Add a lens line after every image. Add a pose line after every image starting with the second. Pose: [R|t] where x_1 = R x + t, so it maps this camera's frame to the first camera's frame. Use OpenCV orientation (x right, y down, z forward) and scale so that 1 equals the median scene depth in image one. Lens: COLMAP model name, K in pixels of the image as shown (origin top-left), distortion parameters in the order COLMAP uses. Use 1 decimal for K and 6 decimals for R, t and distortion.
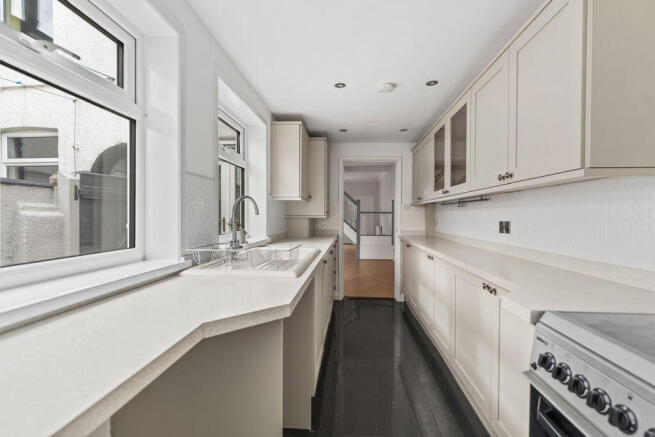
lens RADIAL K [[303.6, 0, 328.1], [0, 303.6, 218.5], [0, 0, 1]] dist [-0.002624, -0.000301]
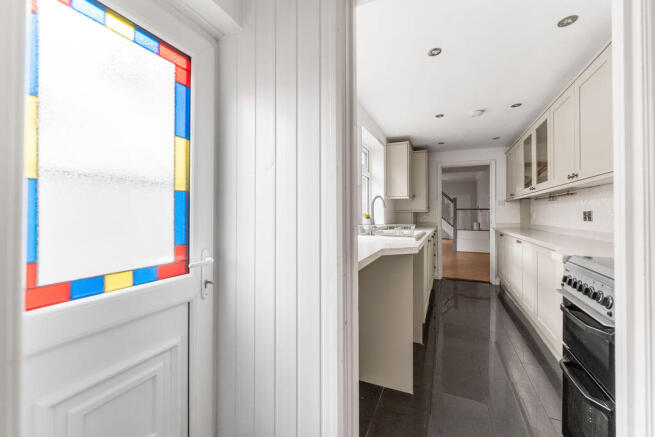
lens RADIAL K [[273.1, 0, 325.9], [0, 273.1, 211.9], [0, 0, 1]] dist [-0.000580, 0.001330]
pose [[0.941497, -0.006958, -0.336949, -0.024913], [0.000384, 0.999808, -0.019575, 0.023905], [0.337020, 0.018300, 0.941320, -0.274995]]
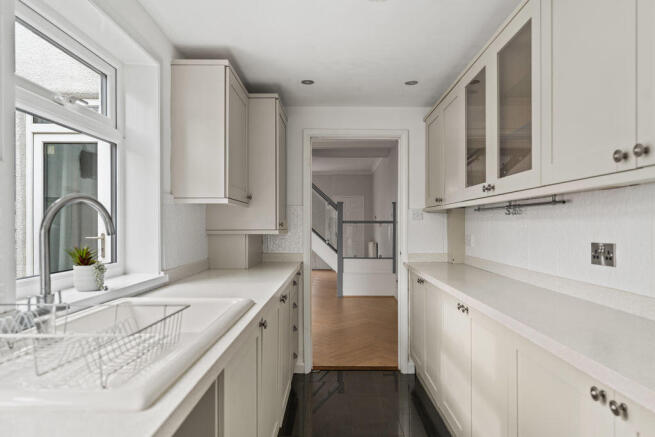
lens RADIAL K [[449.4, 0, 325.2], [0, 449.4, 222.2], [0, 0, 1]] dist [0.001610, 0.003993]
pose [[0.998349, -0.004390, 0.057271, 0.038074], [0.005322, 0.999856, -0.016132, -0.012261], [-0.057192, 0.016410, 0.998228, 0.174840]]
